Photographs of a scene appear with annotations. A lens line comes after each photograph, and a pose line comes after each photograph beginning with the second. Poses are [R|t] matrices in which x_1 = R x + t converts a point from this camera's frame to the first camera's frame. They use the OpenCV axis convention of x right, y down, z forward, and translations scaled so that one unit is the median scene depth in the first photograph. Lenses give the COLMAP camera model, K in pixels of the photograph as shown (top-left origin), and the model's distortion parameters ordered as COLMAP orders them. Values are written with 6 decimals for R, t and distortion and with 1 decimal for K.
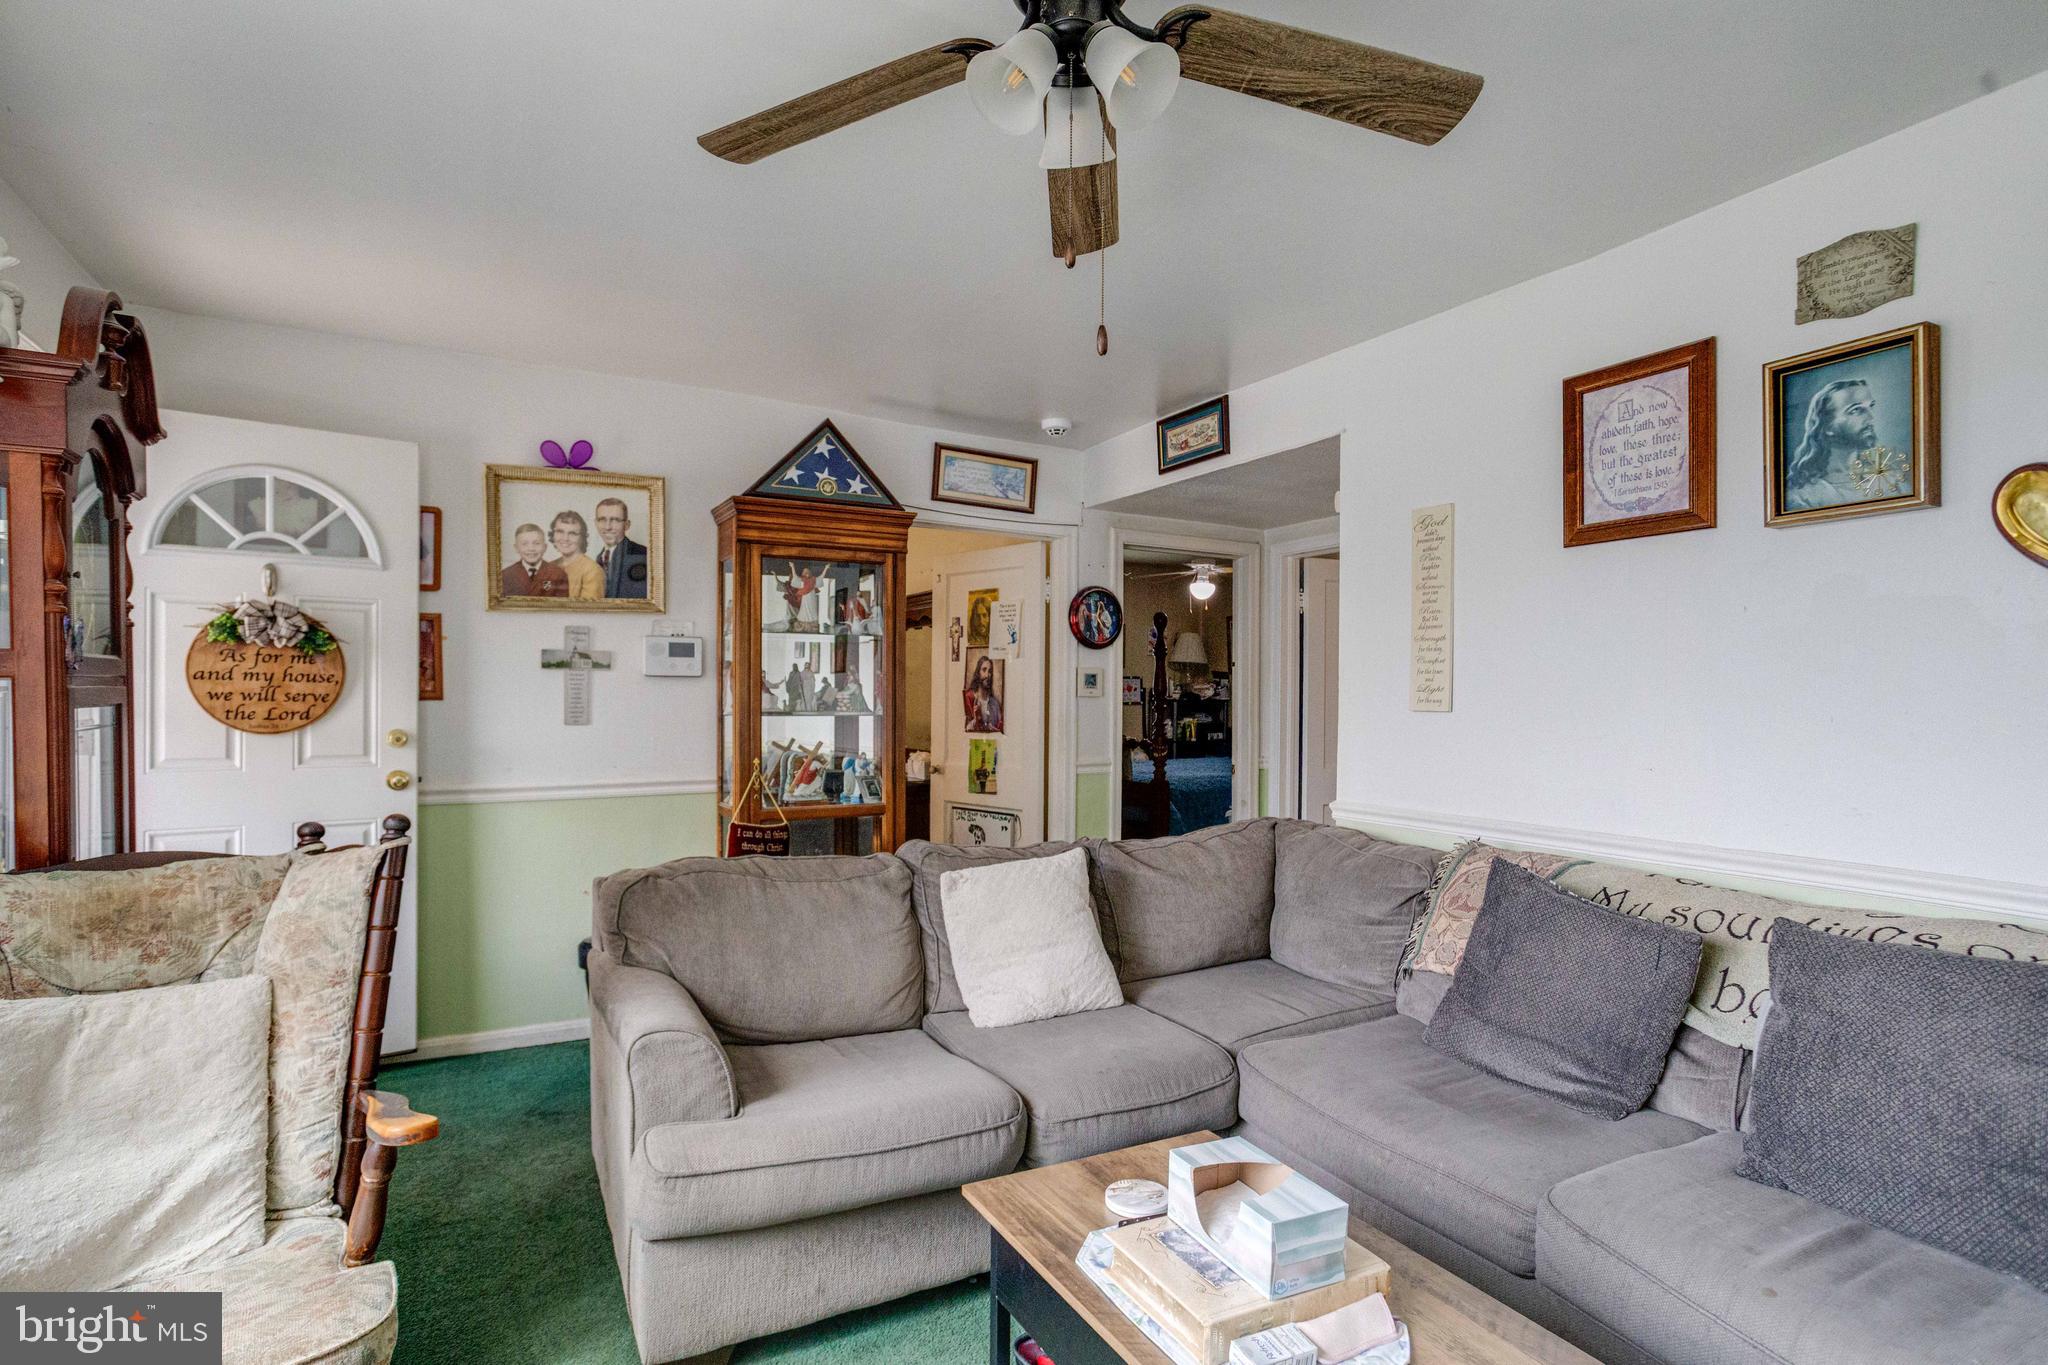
lens RADIAL K [[1030.9, 0, 1009.8], [0, 1030.9, 696.4], [0, 0, 1]] dist [-0.046986, 0.036226]
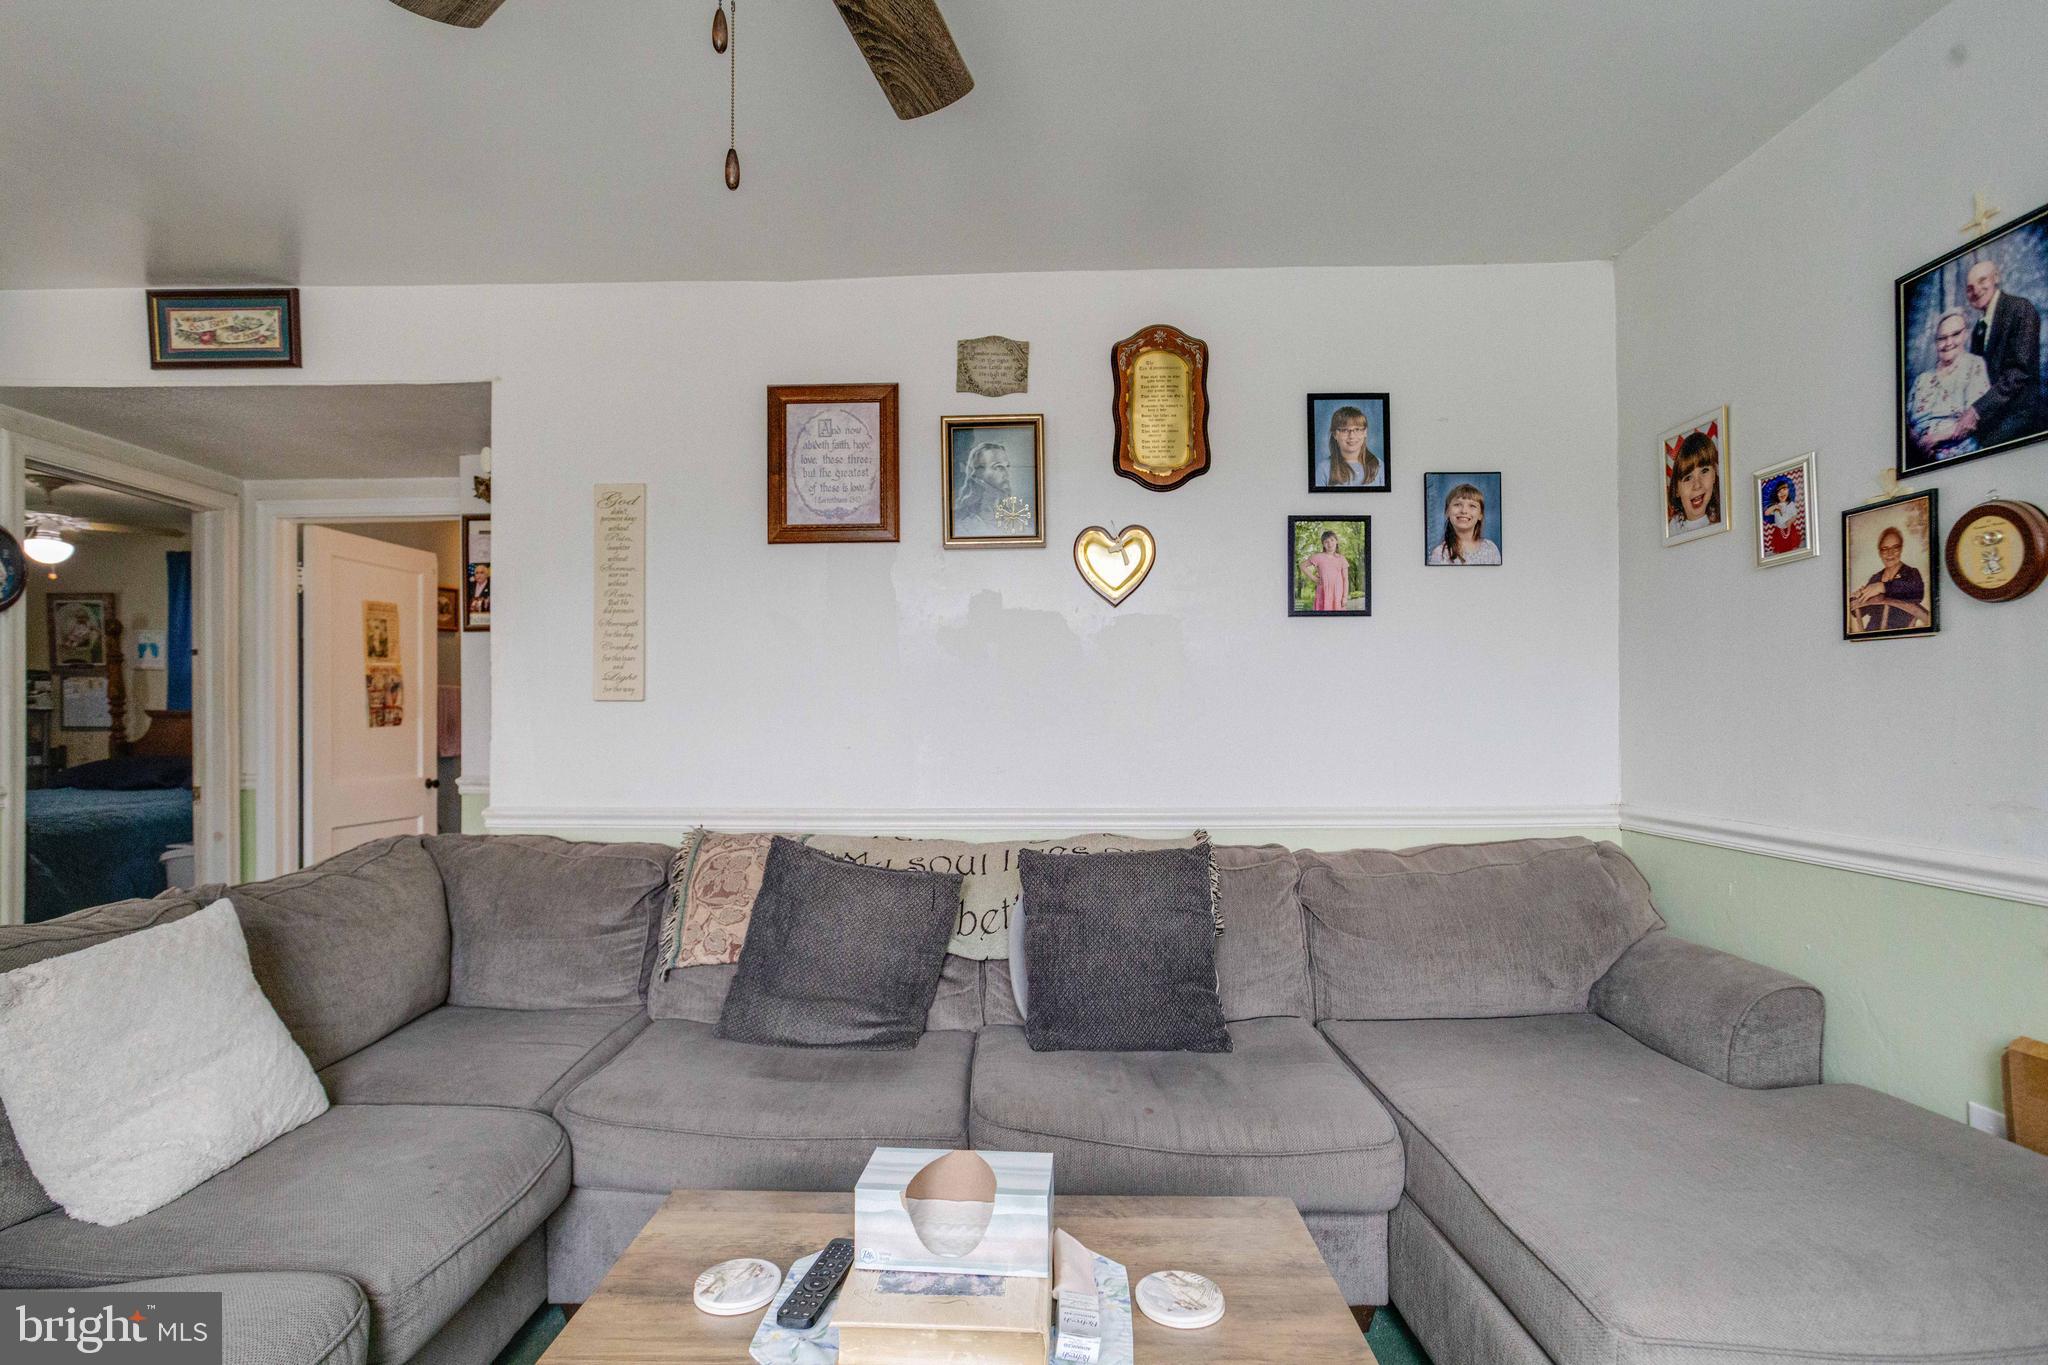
lens RADIAL K [[1034.3, 0, 991.1], [0, 1034.3, 721.3], [0, 0, 1]] dist [-0.049653, 0.038159]
pose [[0.497875, -0.008882, 0.867203, -0.284698], [0.004826, 0.999960, 0.007470, 0.033447], [-0.867235, 0.000466, 0.497899, 0.276247]]
